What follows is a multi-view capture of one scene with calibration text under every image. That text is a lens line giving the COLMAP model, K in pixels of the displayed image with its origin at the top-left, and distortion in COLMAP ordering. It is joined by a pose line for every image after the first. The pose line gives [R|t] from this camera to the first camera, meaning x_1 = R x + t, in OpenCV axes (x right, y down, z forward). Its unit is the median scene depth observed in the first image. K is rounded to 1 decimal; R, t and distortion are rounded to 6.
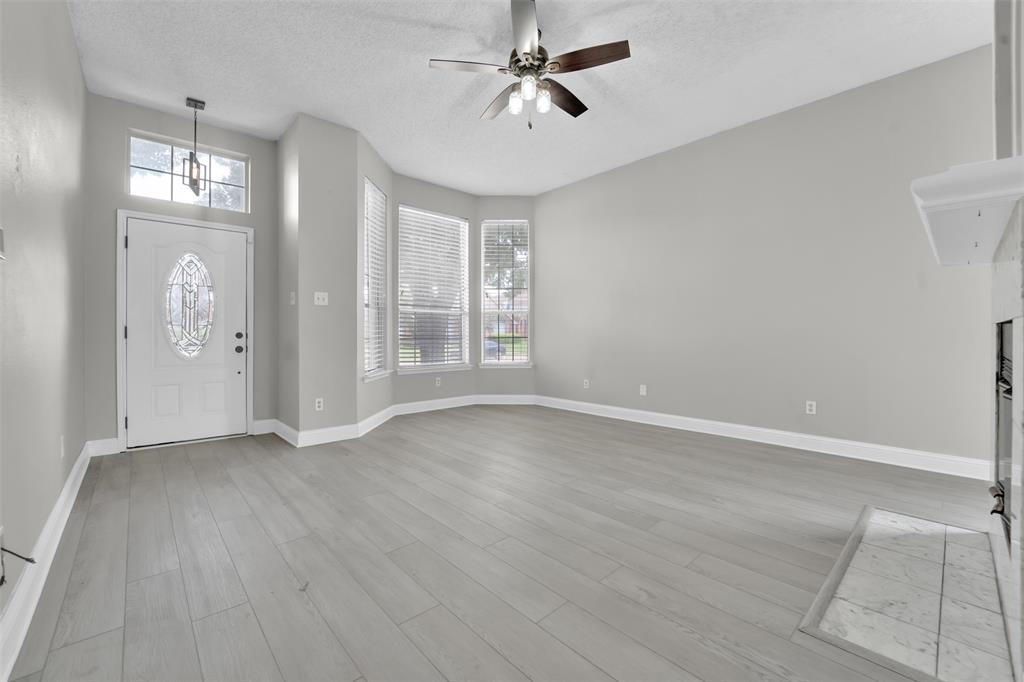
lens RADIAL K [[414.4, 0, 512.0], [0, 414.4, 341.0], [0, 0, 1]] dist [-0.020821, -0.000132]
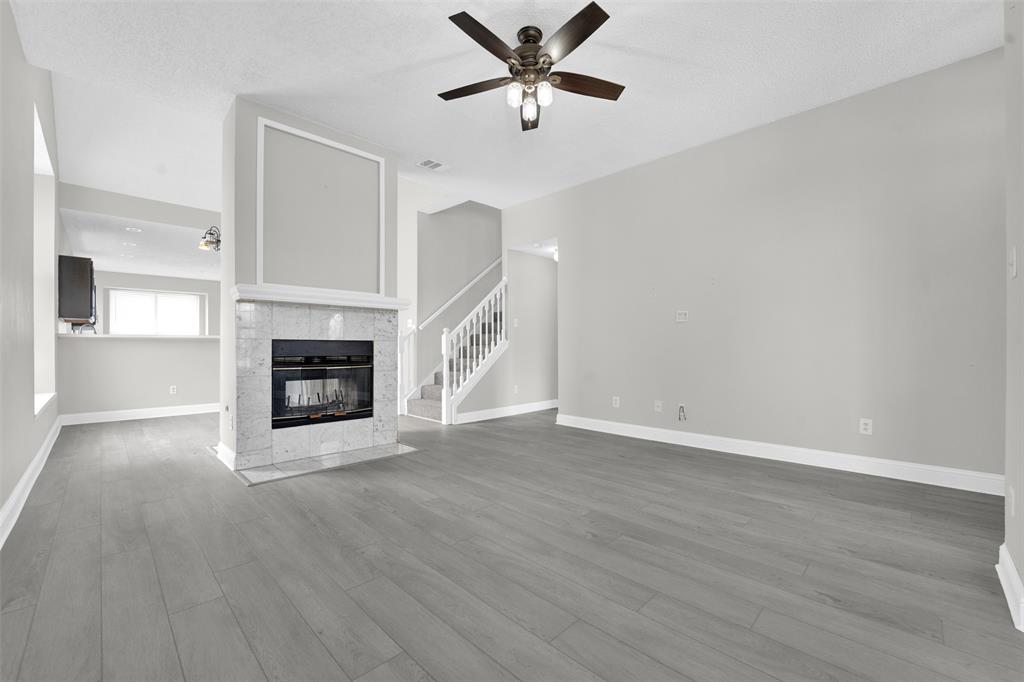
lens RADIAL K [[414.4, 0, 512.0], [0, 414.4, 341.0], [0, 0, 1]] dist [-0.020821, -0.000132]
pose [[-0.998919, 0.002507, -0.046427, 0.123897], [0.002446, 0.999996, 0.001386, -0.025458], [0.046430, 0.001271, -0.998921, 1.928801]]
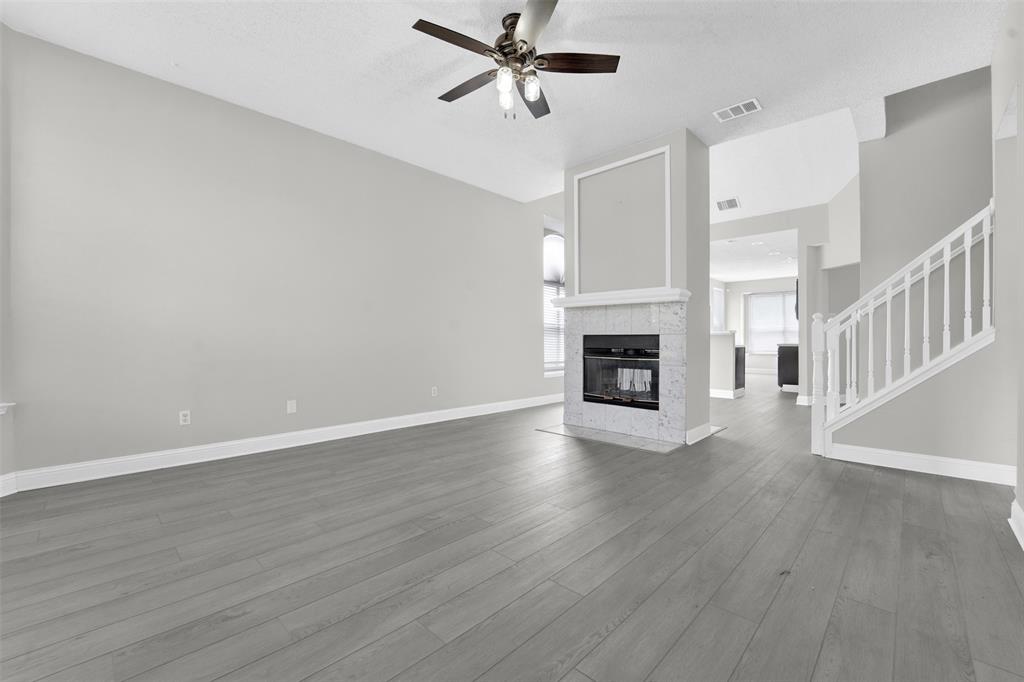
lens RADIAL K [[420.0, 0, 514.8], [0, 420.0, 337.5], [0, 0, 1]] dist [-0.021141, 0.000144]
pose [[-0.065875, 0.008491, 0.997792, -0.910496], [0.013055, 0.999886, -0.007647, -0.009880], [-0.997742, 0.012523, -0.065978, 1.043027]]
